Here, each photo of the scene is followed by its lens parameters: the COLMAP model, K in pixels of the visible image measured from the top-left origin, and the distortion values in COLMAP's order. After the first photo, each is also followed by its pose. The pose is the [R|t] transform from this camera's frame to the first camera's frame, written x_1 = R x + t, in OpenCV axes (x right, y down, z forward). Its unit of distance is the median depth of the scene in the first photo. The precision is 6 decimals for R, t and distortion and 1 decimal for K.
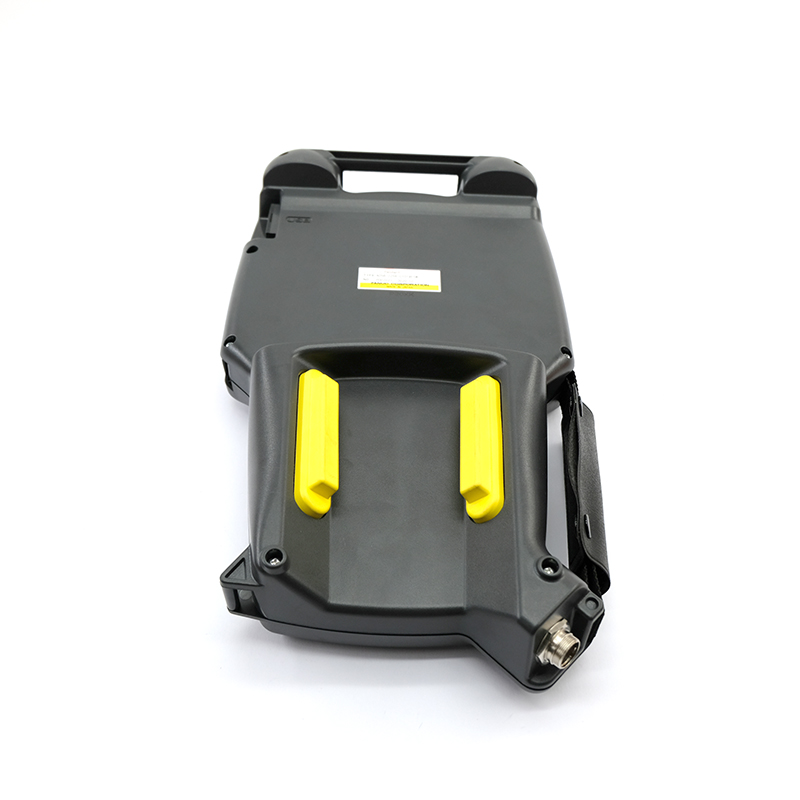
lens RADIAL K [[797.2, 0, 400.0], [0, 797.2, 400.0], [0, 0, 1]] dist [-0.009977, 0.006414]
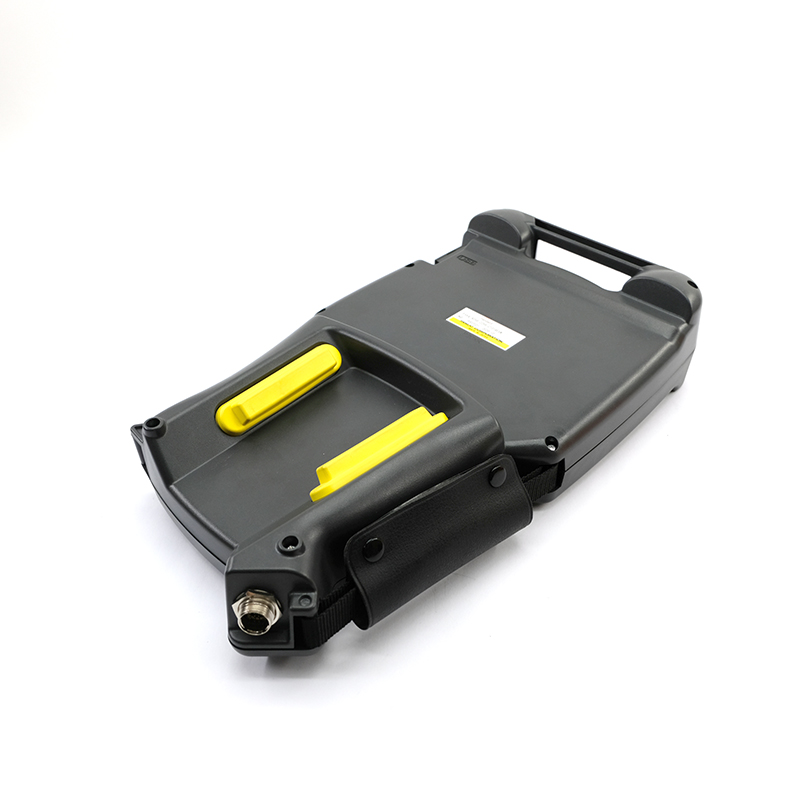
lens RADIAL K [[797.2, 0, 400.0], [0, 797.2, 400.0], [0, 0, 1]] dist [-0.009977, 0.006414]
pose [[0.716669, 0.401257, -0.570419, 0.498572], [-0.478996, 0.877679, 0.015591, -0.026883], [0.506901, 0.262055, 0.821206, 0.088386]]
